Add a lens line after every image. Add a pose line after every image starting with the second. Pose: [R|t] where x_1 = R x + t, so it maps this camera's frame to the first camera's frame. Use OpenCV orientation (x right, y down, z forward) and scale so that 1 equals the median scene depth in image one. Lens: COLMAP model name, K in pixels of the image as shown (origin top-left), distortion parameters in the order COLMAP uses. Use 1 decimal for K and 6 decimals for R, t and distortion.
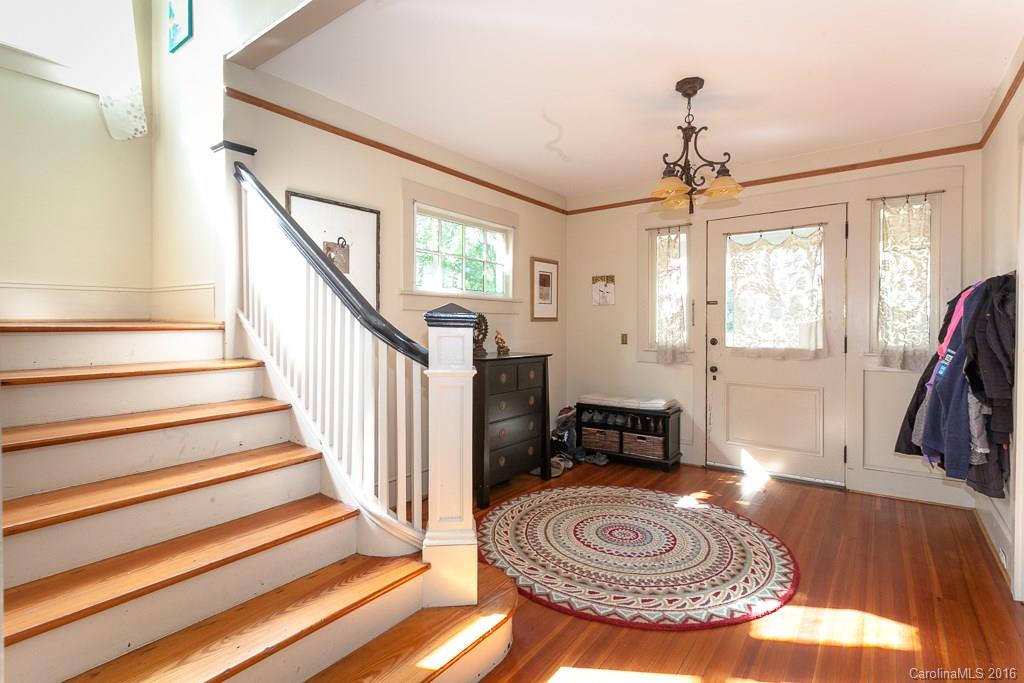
lens RADIAL K [[485.7, 0, 510.9], [0, 485.7, 333.0], [0, 0, 1]] dist [0.001017, 0.000715]
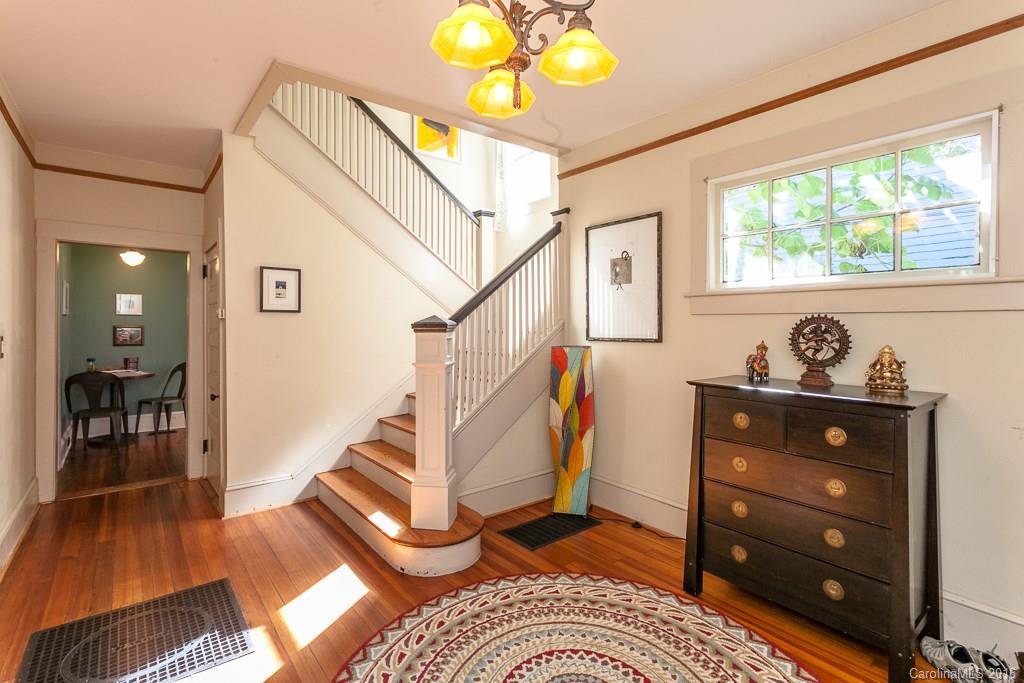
lens RADIAL K [[486.4, 0, 502.9], [0, 486.4, 326.2], [0, 0, 1]] dist [0.014194, -0.000284]
pose [[-0.274573, -0.001446, -0.961565, 0.978557], [-0.018786, 0.999816, 0.003860, -0.033380], [0.961383, 0.019124, -0.274550, 1.292077]]
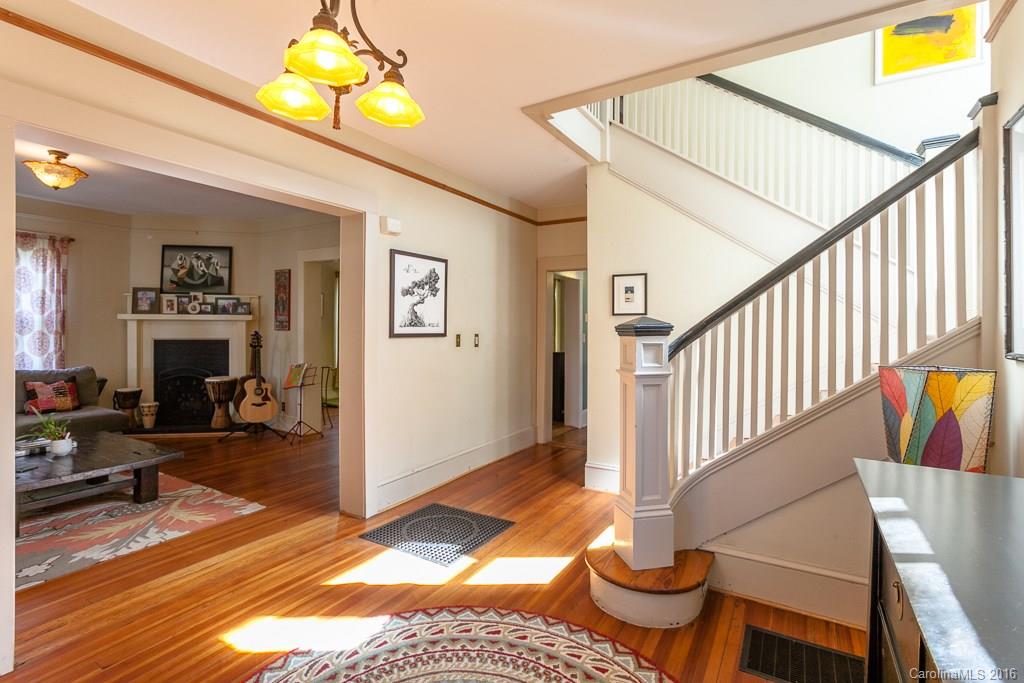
lens RADIAL K [[486.4, 0, 502.9], [0, 486.4, 326.2], [0, 0, 1]] dist [0.014194, -0.000284]
pose [[-0.996212, -0.002275, -0.086926, 0.269715], [-0.003693, 0.999863, 0.016160, -0.046540], [0.086877, 0.016420, -0.996084, 1.789442]]
